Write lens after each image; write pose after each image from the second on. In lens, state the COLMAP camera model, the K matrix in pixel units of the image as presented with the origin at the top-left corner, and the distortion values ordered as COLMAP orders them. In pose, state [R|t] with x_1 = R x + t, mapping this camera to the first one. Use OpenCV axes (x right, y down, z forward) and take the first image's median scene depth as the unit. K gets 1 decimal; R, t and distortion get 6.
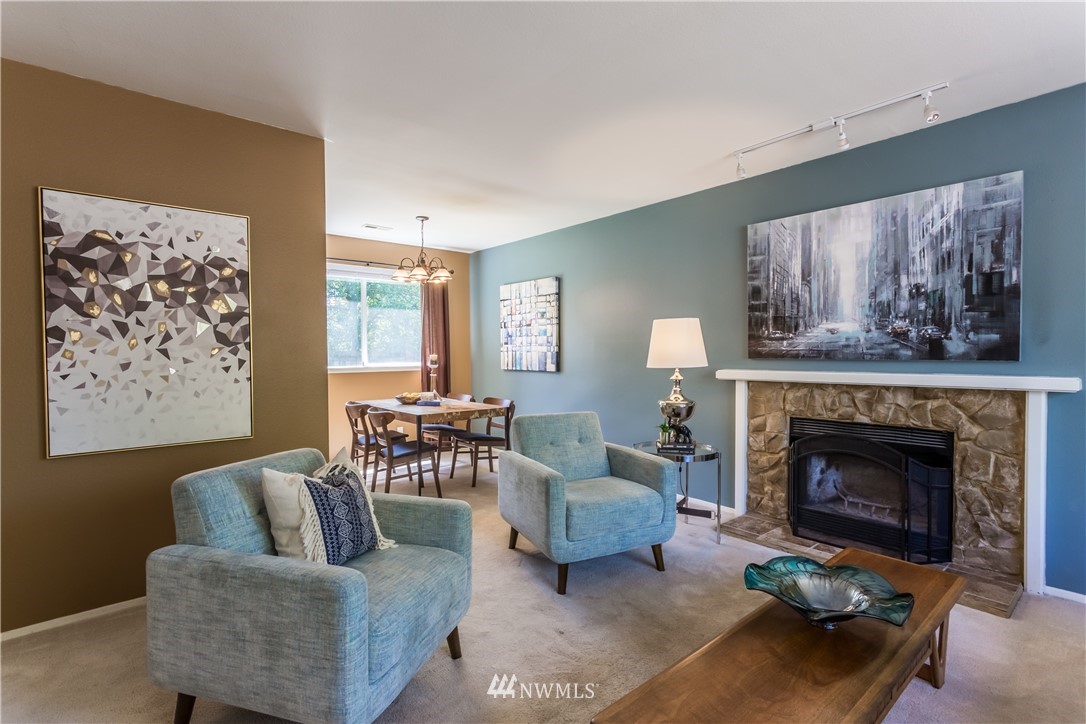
lens RADIAL K [[512.7, 0, 543.0], [0, 512.7, 362.0], [0, 0, 1]] dist [0.000588, 0.000343]
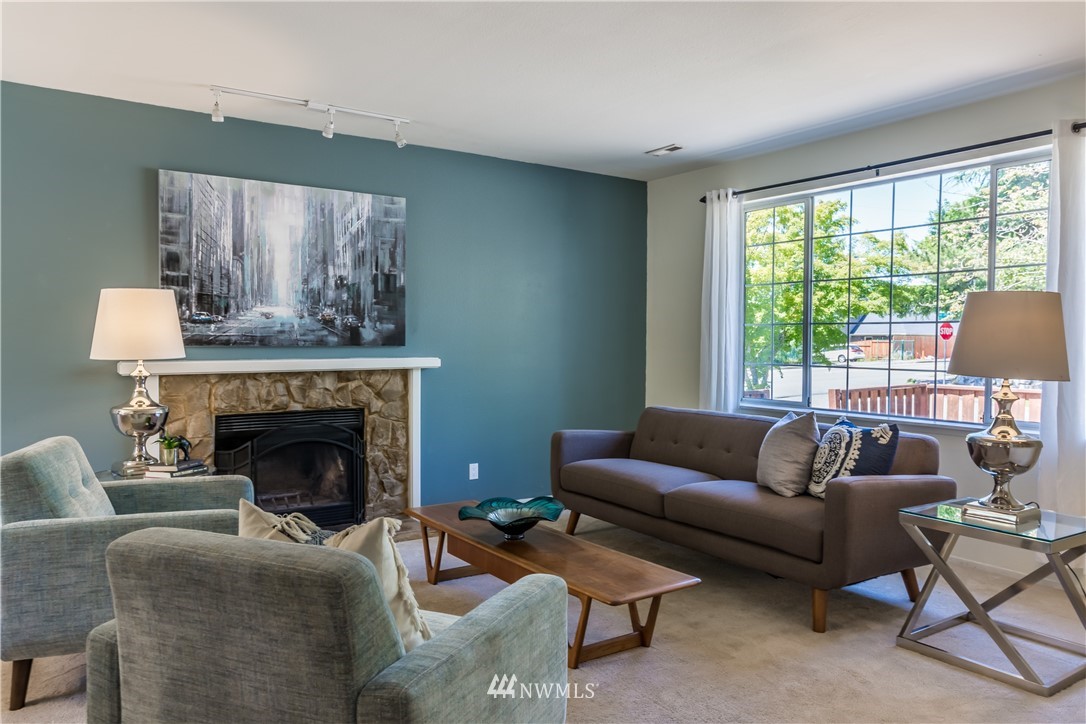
lens RADIAL K [[759.0, 0, 543.0], [0, 759.0, 362.0], [0, 0, 1]] dist [0.001448, 0.000014]
pose [[0.101448, -0.024488, 0.994539, -0.802098], [0.016915, 0.999595, 0.022887, 0.000680], [-0.994697, 0.014501, 0.101821, 0.399285]]
